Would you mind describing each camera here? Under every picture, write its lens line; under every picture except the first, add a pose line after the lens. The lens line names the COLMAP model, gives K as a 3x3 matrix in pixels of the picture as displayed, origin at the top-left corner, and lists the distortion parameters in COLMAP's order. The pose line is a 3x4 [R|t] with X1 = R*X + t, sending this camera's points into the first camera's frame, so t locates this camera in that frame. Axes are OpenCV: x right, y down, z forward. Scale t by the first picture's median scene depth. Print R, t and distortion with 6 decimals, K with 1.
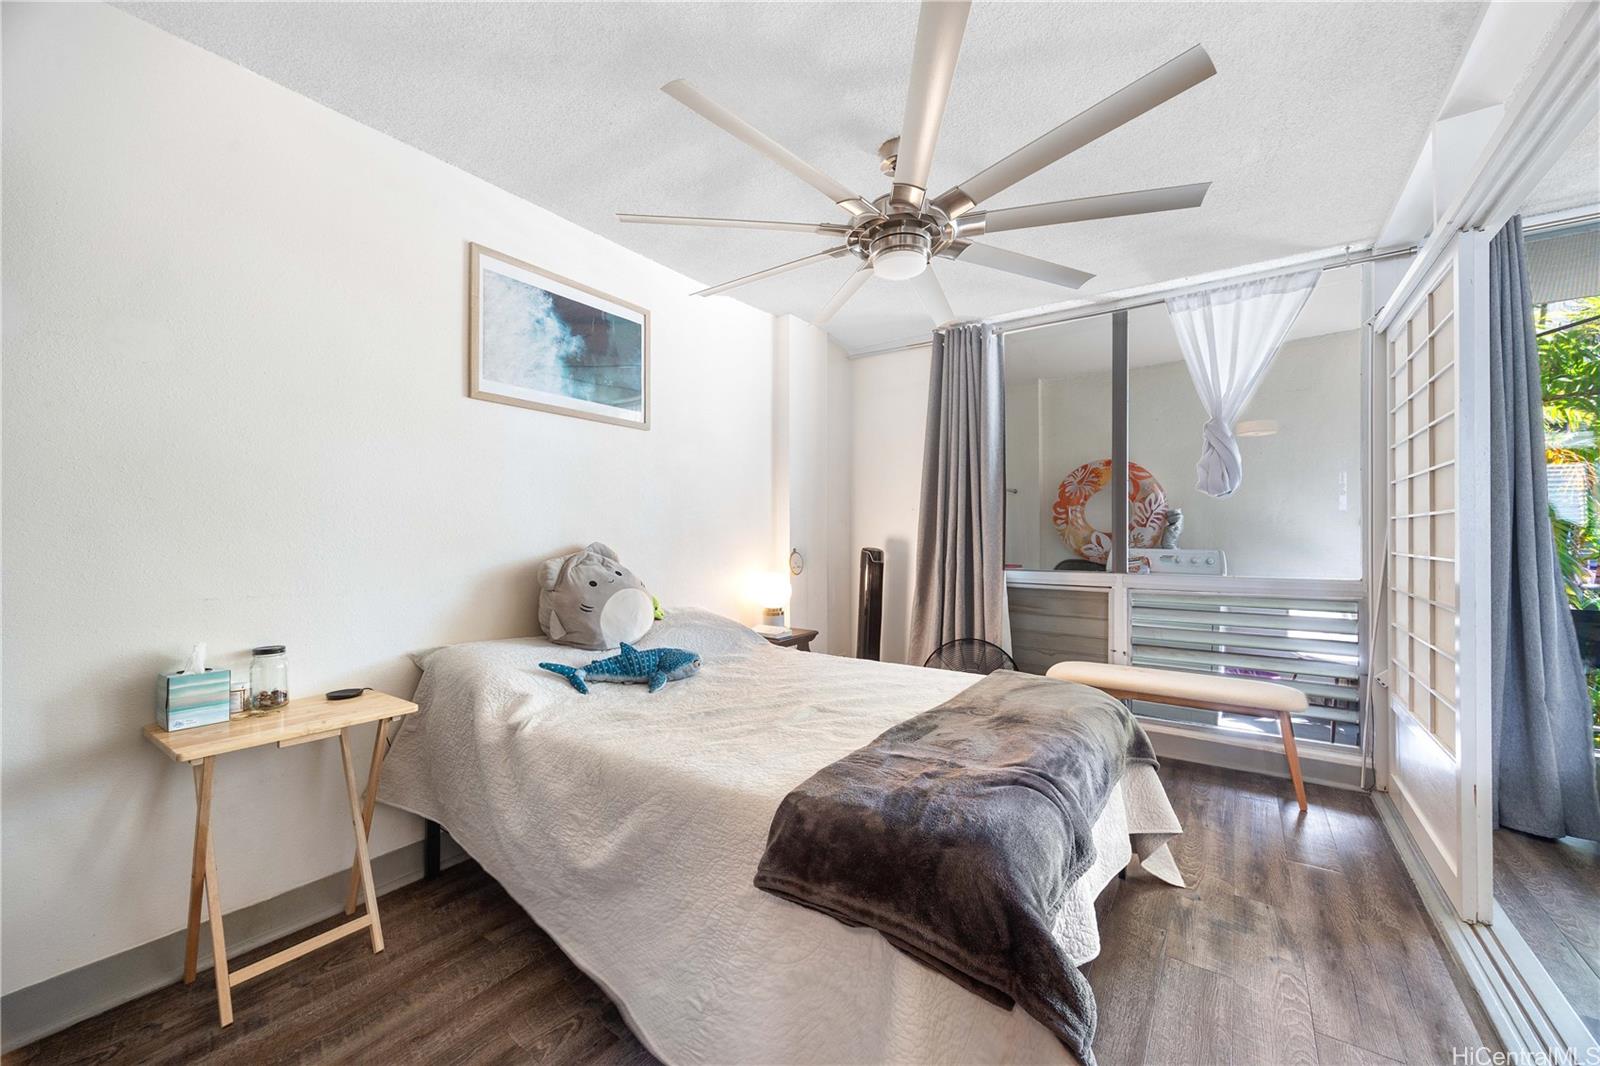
lens RADIAL K [[624.5, 0, 803.2], [0, 624.5, 538.5], [0, 0, 1]] dist [0.000229, 0.000029]
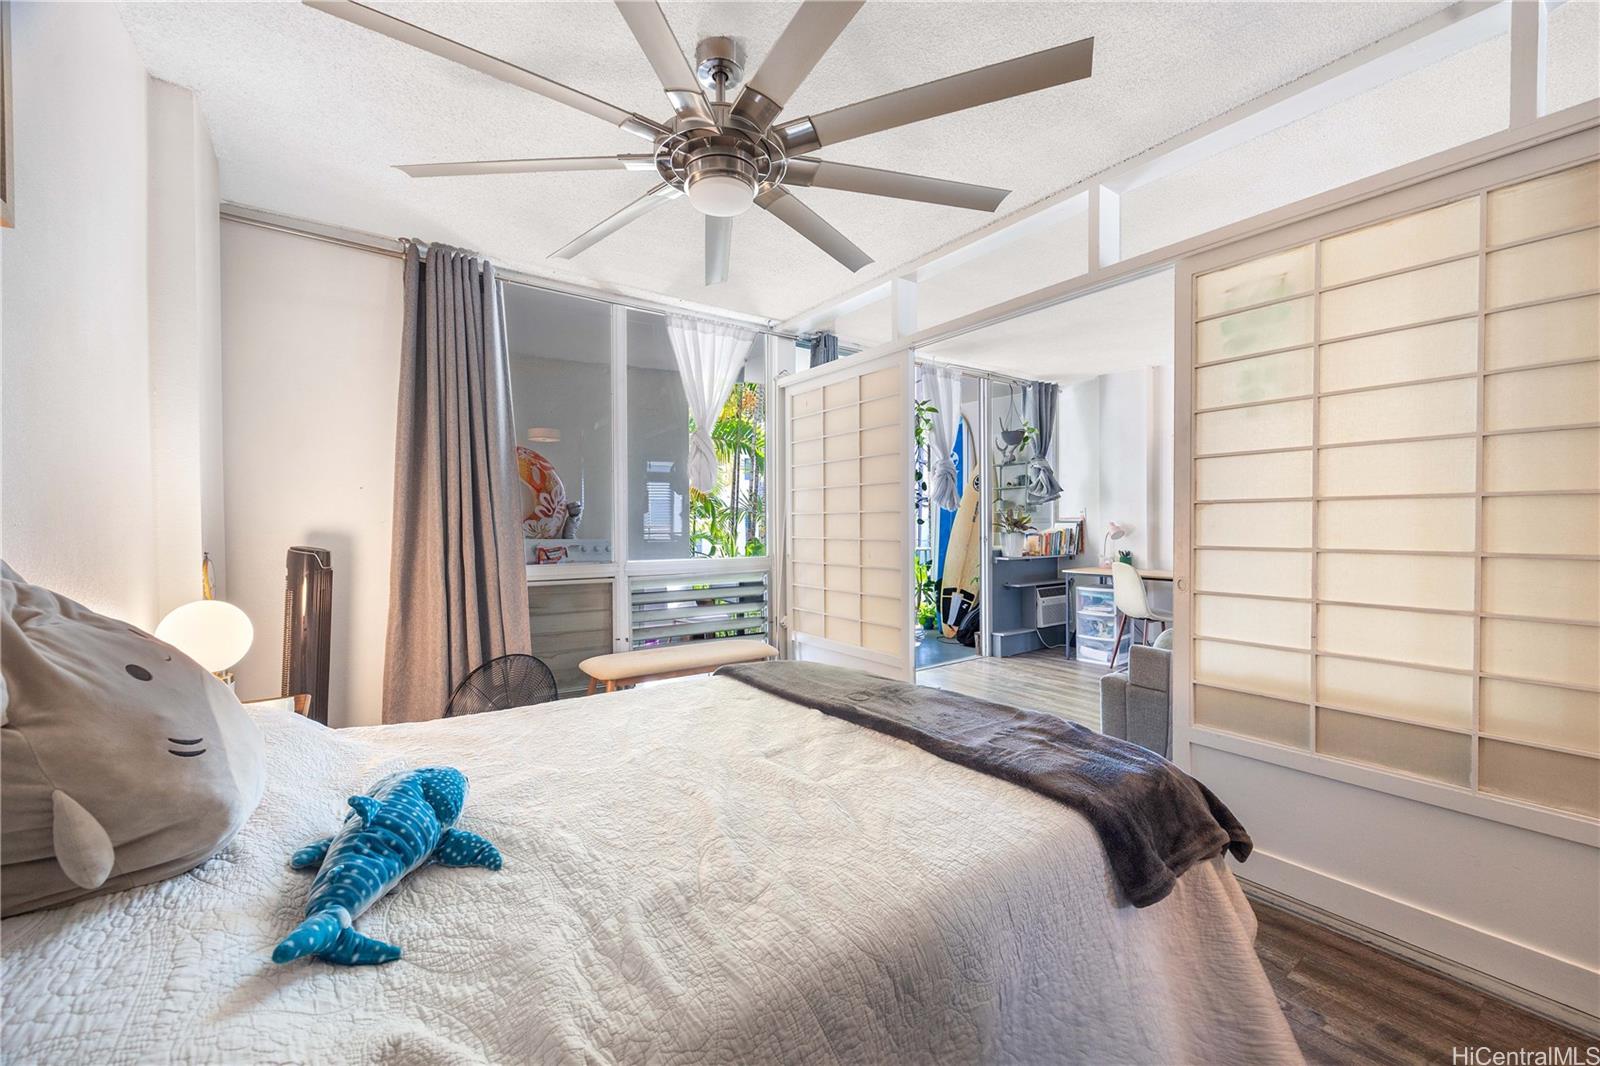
lens RADIAL K [[624.5, 0, 803.2], [0, 624.5, 538.5], [0, 0, 1]] dist [0.000229, 0.000029]
pose [[0.314229, -0.023938, 0.949045, -0.357998], [0.009192, 0.999712, 0.022172, -0.004316], [-0.949303, 0.001756, 0.314358, 0.377540]]
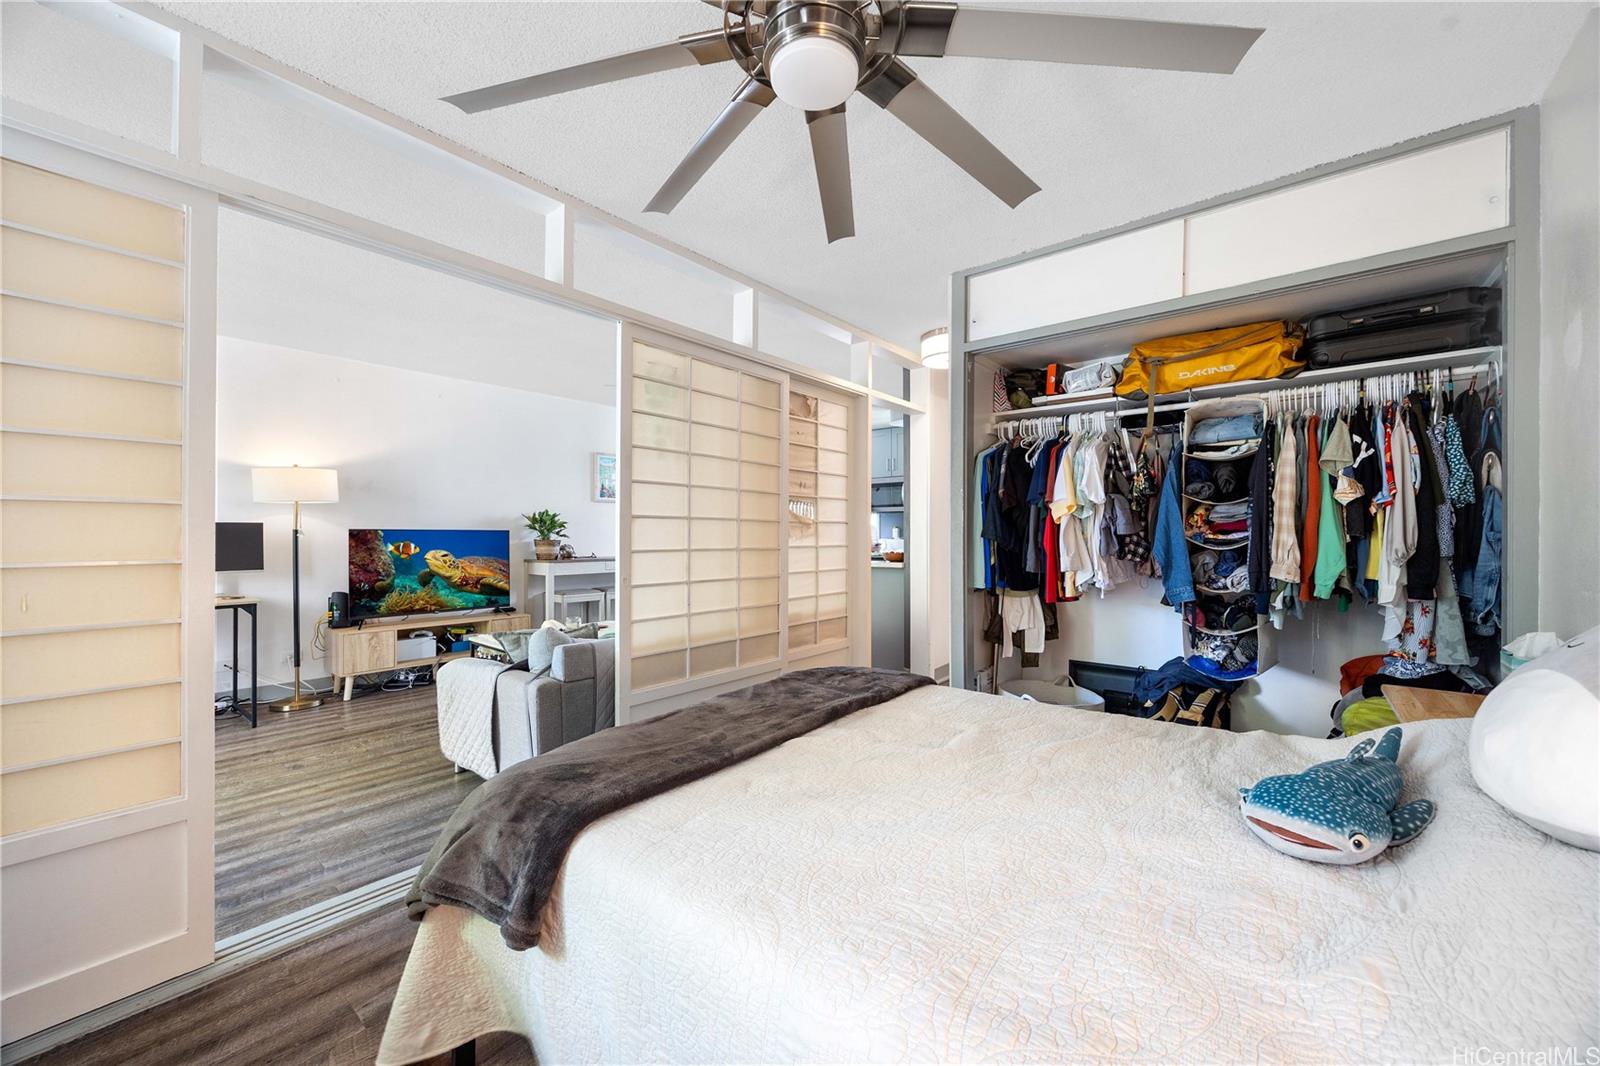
lens RADIAL K [[608.9, 0, 797.9], [0, 608.9, 537.6], [0, 0, 1]] dist [0.000208, 0.000013]
pose [[-0.997910, 0.001029, 0.064603, 0.080877], [0.001309, 0.999990, 0.004295, 0.001396], [-0.064598, 0.004371, -0.997902, 0.941752]]
